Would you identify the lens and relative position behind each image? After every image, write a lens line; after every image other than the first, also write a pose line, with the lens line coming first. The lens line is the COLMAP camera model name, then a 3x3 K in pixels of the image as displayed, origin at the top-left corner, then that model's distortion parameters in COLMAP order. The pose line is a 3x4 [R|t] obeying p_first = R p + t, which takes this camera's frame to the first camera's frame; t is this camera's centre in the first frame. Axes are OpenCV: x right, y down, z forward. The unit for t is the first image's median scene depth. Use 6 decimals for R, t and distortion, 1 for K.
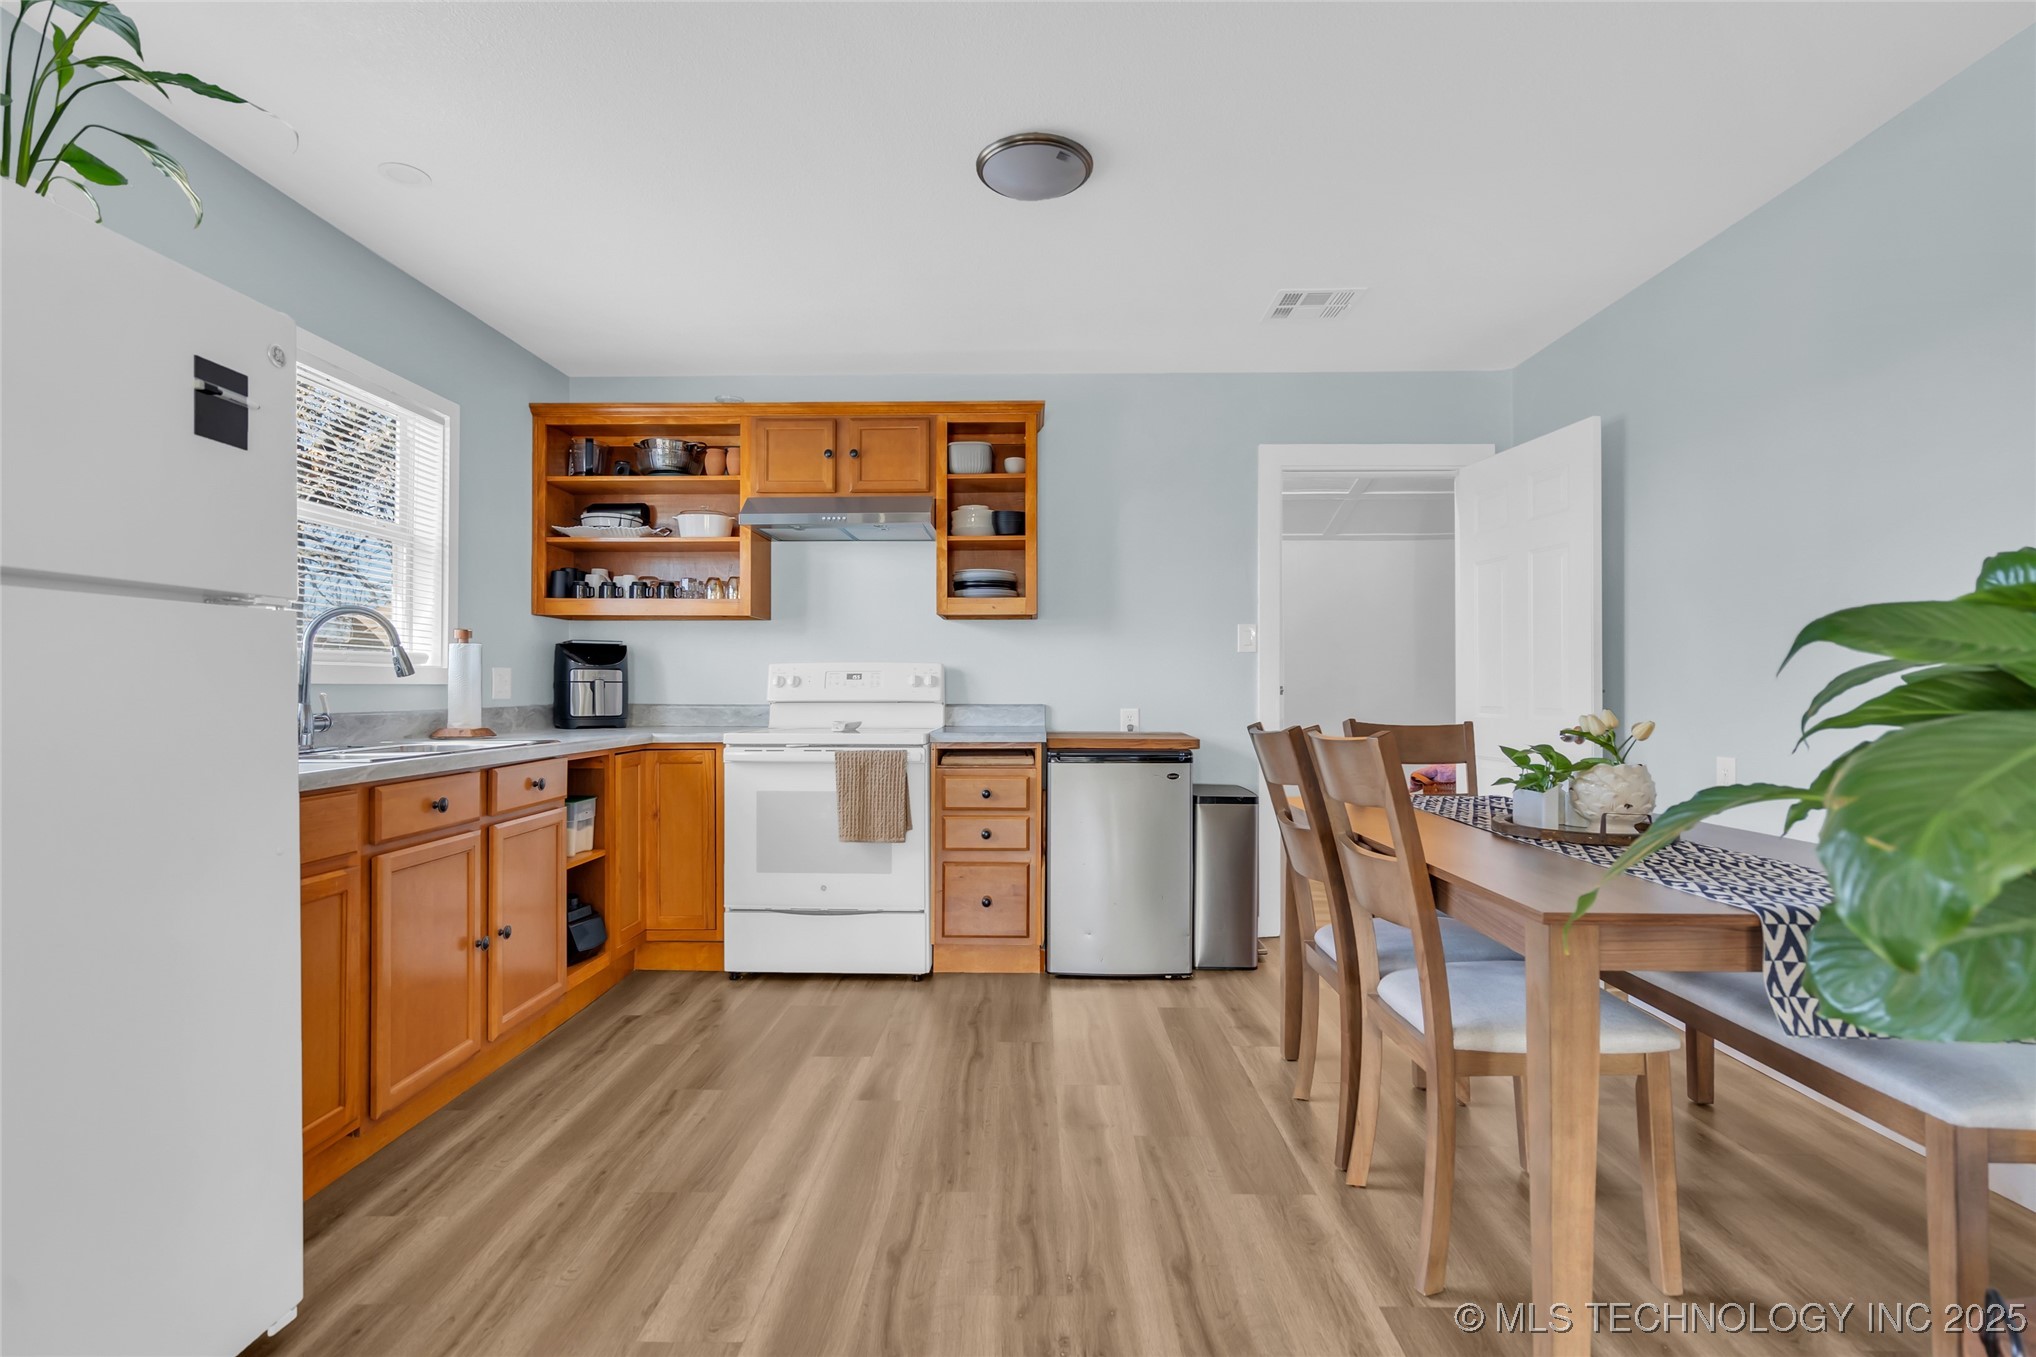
lens RADIAL K [[960.4, 0, 1018.8], [0, 960.4, 678.7], [0, 0, 1]] dist [-0.002122, 0.002025]
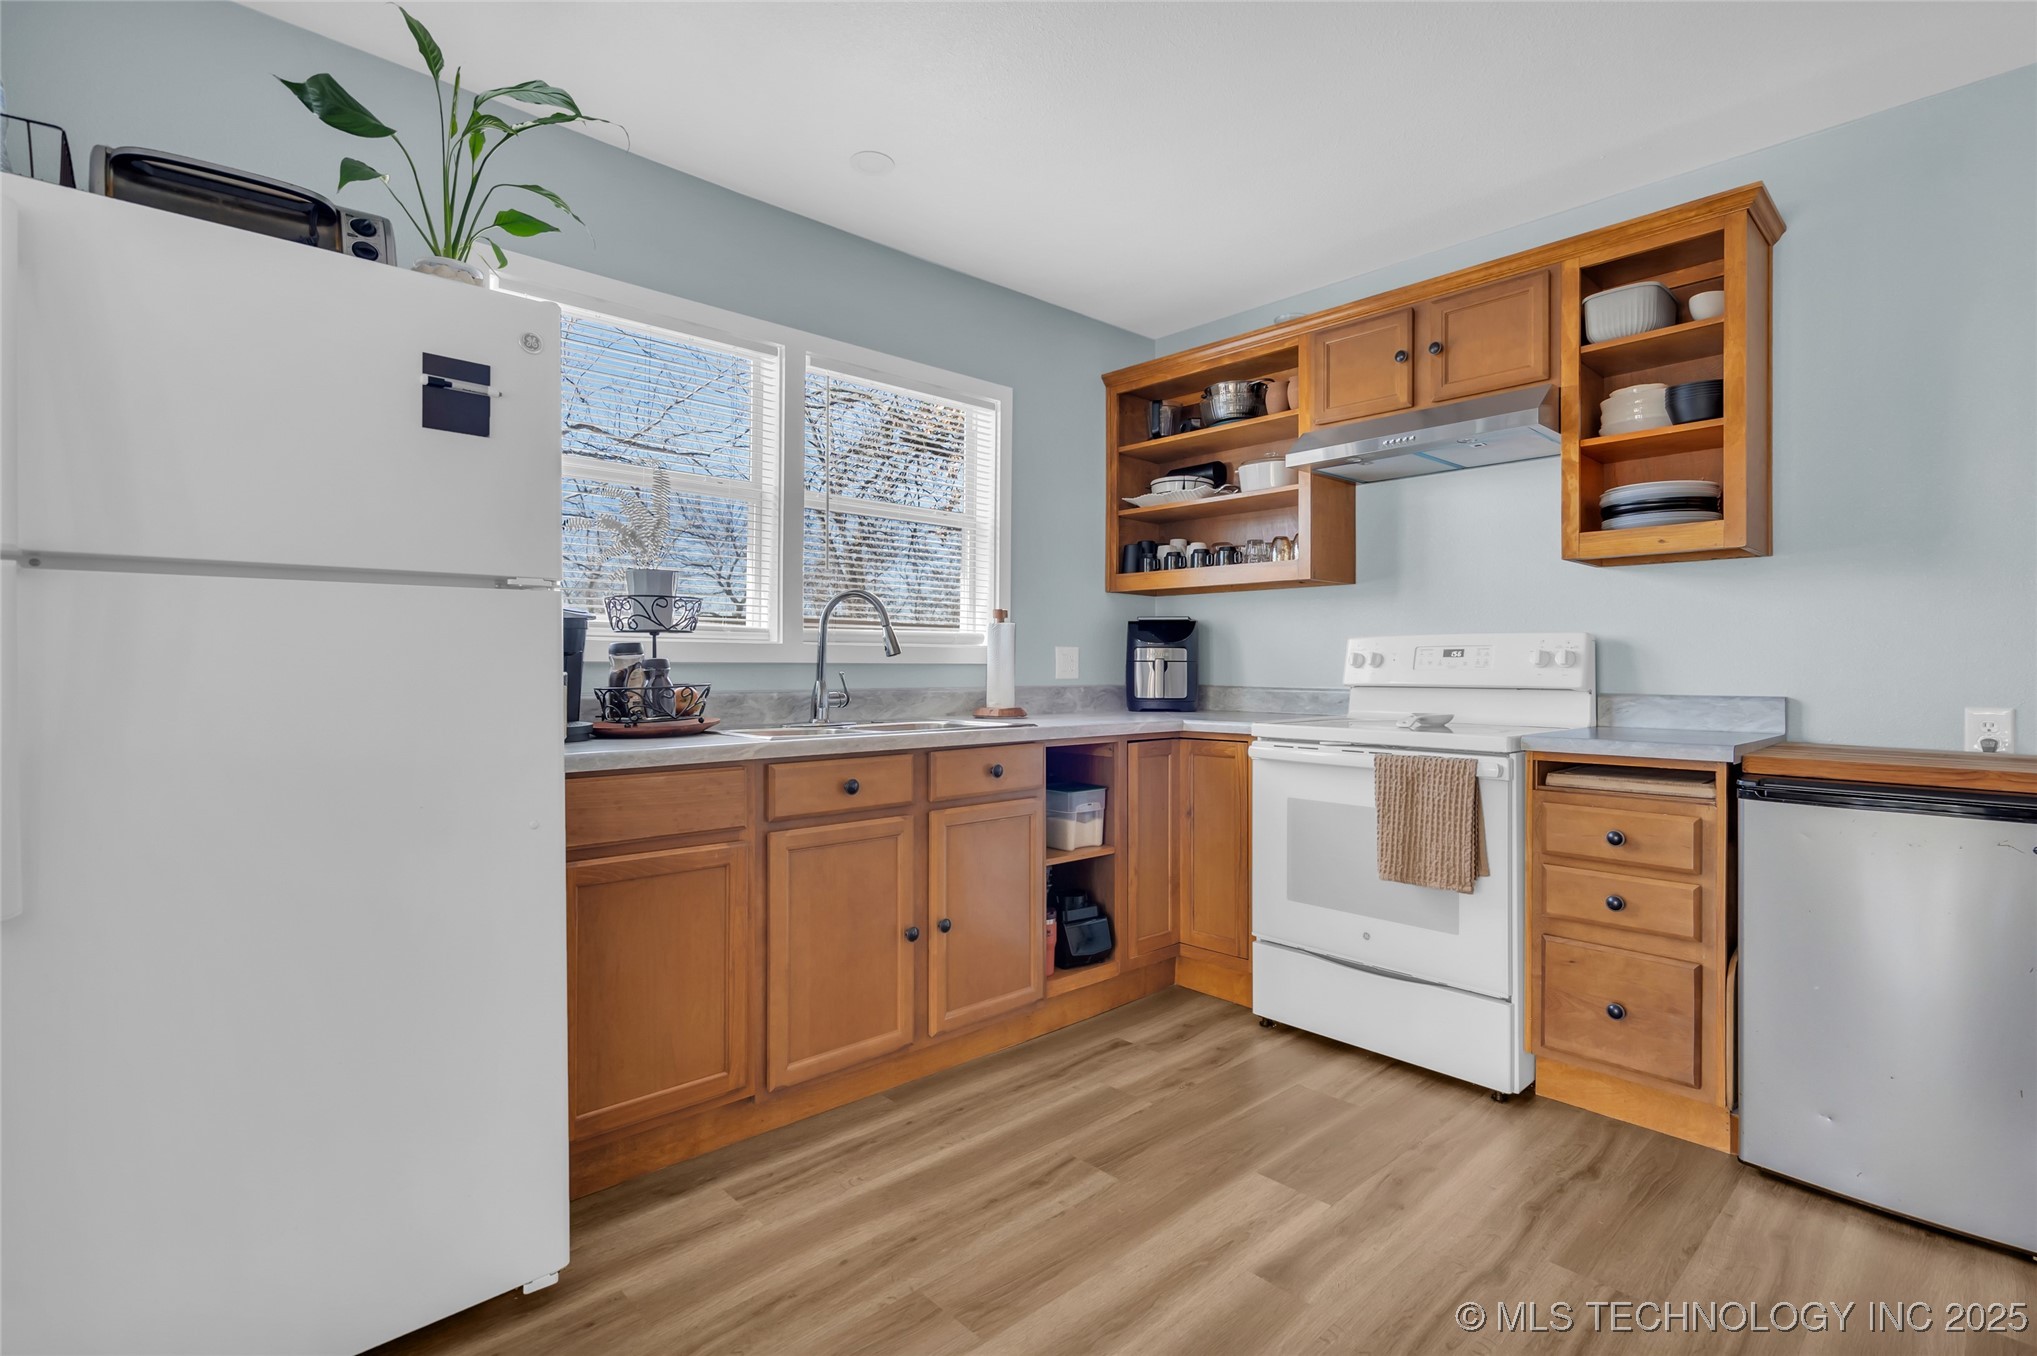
lens RADIAL K [[960.9, 0, 1028.6], [0, 960.9, 664.2], [0, 0, 1]] dist [-0.002122, 0.002025]
pose [[0.699286, 0.000359, -0.714842, 0.144769], [0.003843, 0.999984, 0.004261, 0.002131], [0.714831, -0.005726, 0.699273, 0.286740]]
